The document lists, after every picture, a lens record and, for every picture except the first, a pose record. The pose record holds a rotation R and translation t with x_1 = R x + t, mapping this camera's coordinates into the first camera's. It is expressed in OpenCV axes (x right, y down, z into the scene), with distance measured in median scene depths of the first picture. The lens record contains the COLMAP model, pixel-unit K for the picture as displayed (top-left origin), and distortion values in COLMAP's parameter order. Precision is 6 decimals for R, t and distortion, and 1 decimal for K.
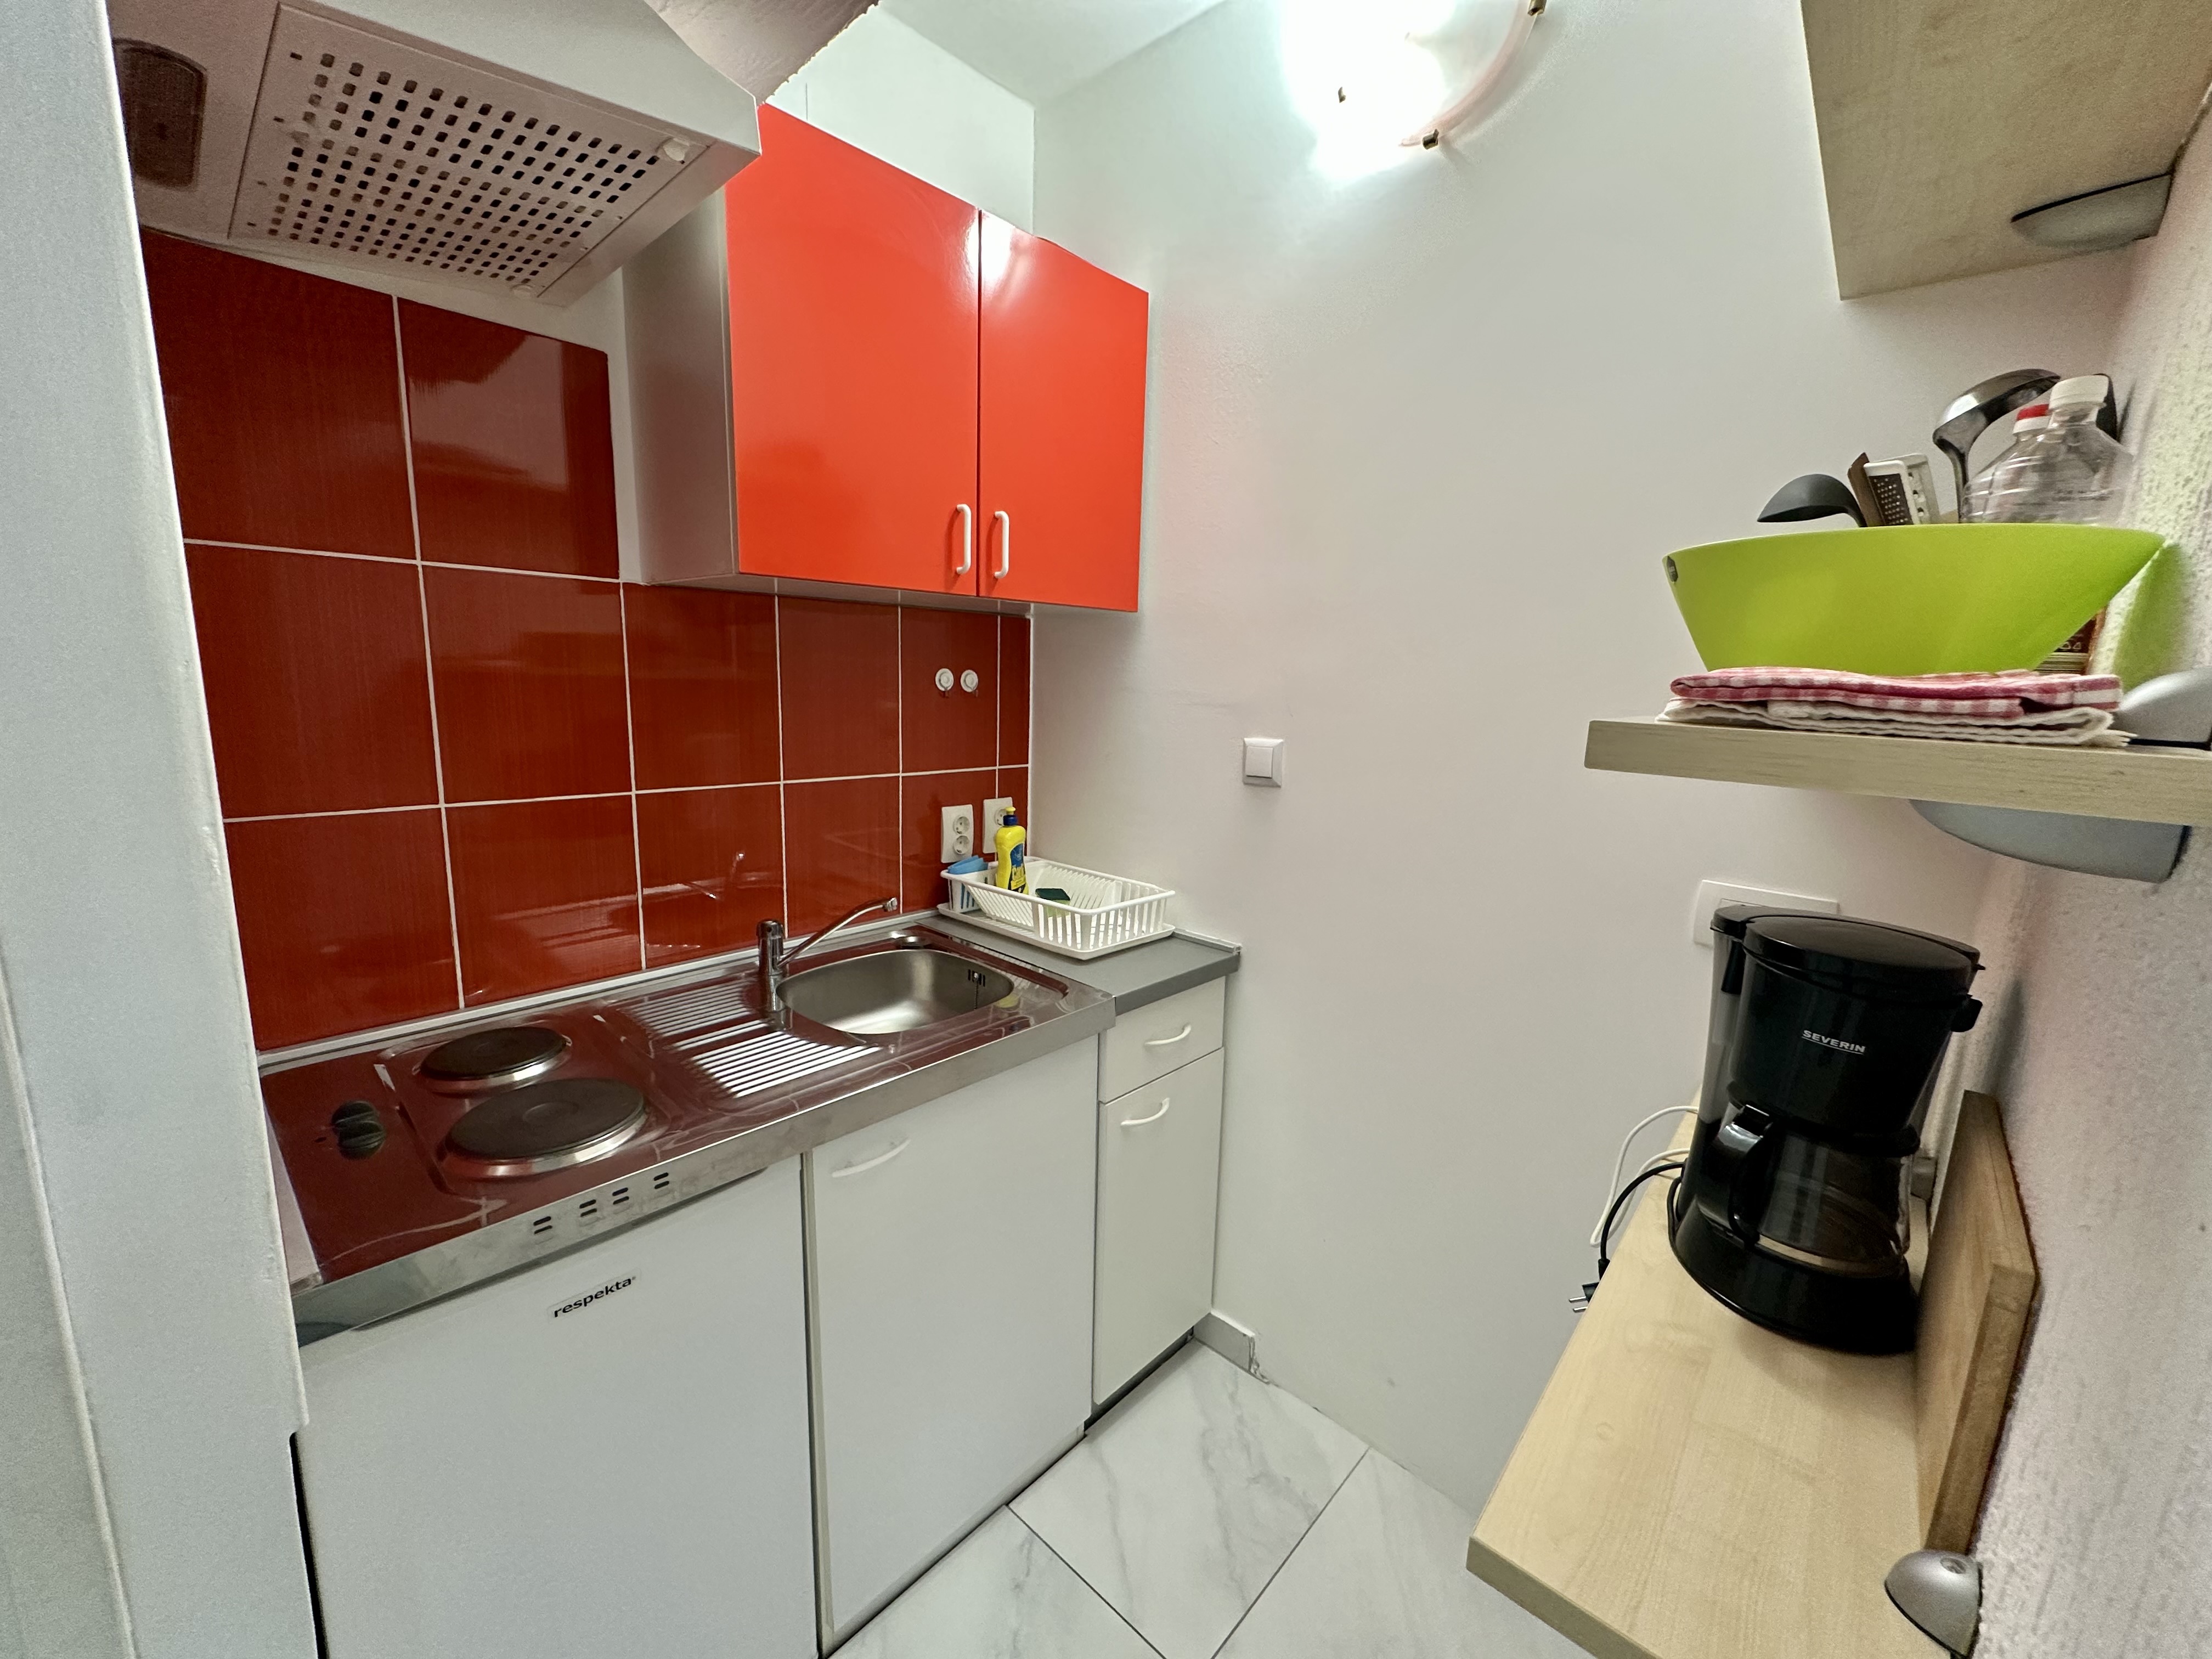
lens RADIAL K [[883.2, 0, 1105.5], [0, 883.2, 833.6], [0, 0, 1]] dist [-0.002141, 0.000393]
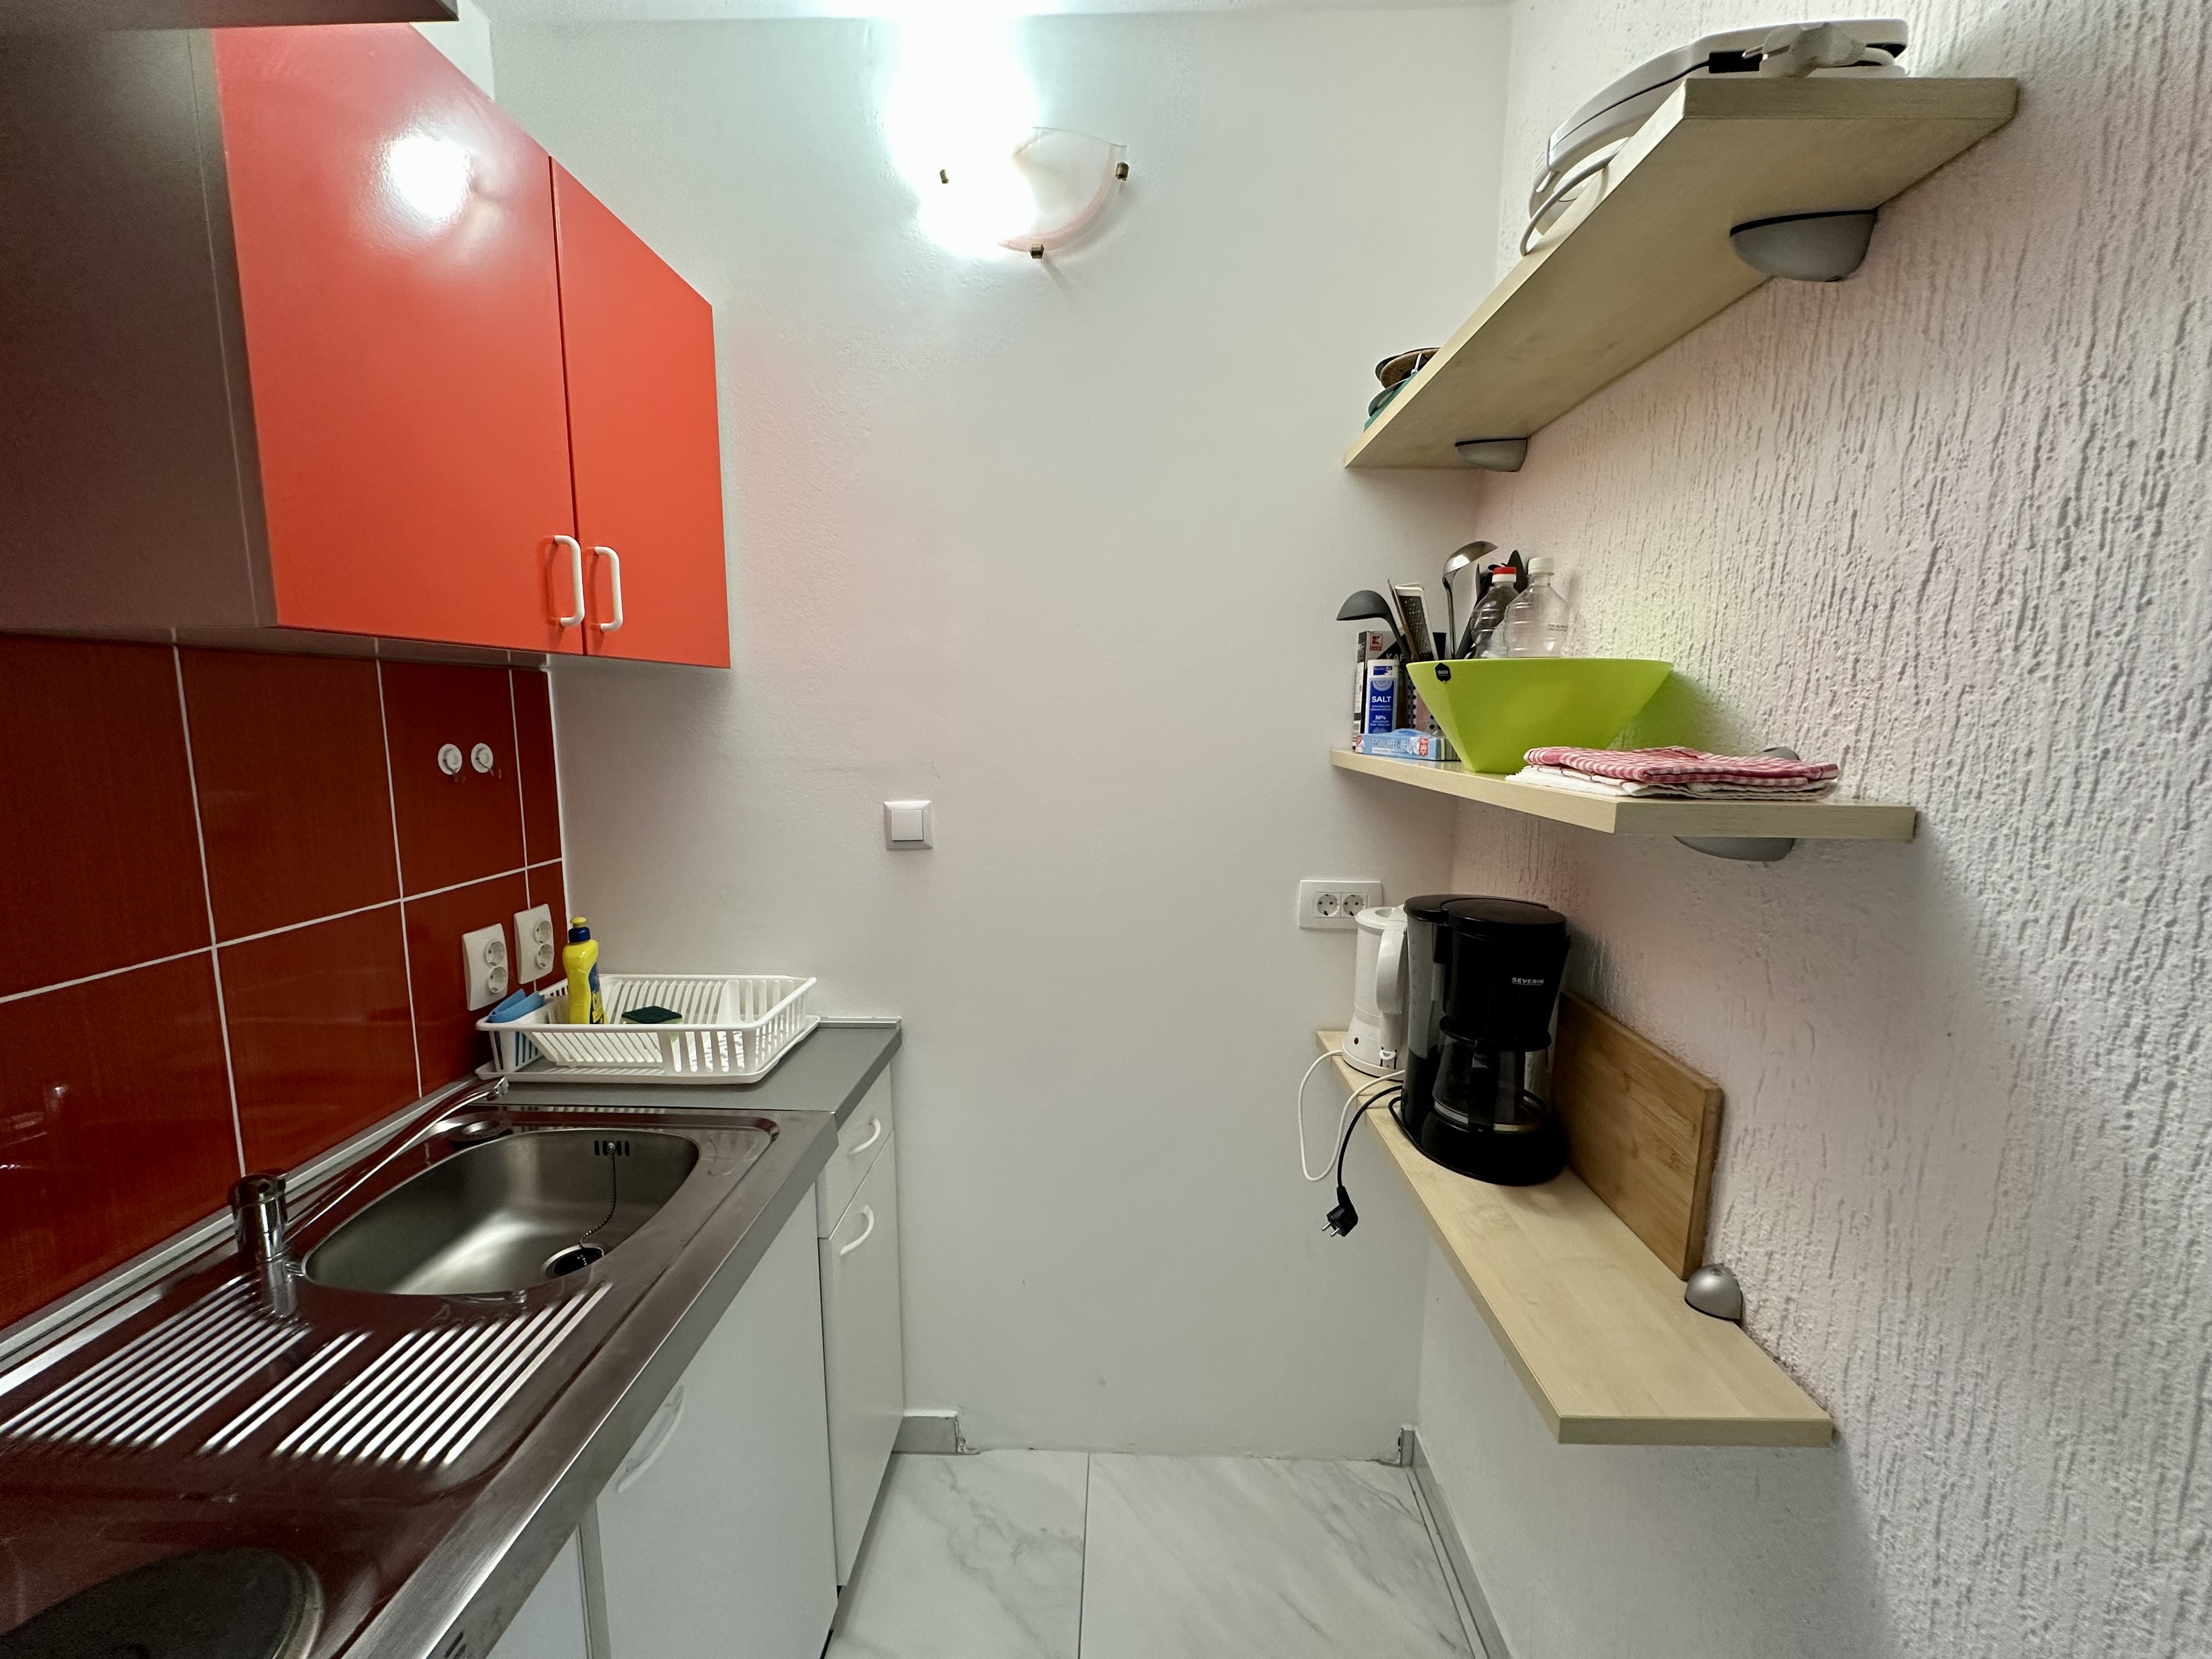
lens RADIAL K [[883.2, 0, 1106.6], [0, 883.2, 834.3], [0, 0, 1]] dist [-0.002141, 0.000393]
pose [[0.752035, -0.119088, 0.648276, -0.267254], [0.137924, 0.990201, 0.021899, -0.058659], [-0.644531, 0.072944, 0.761091, 0.117869]]
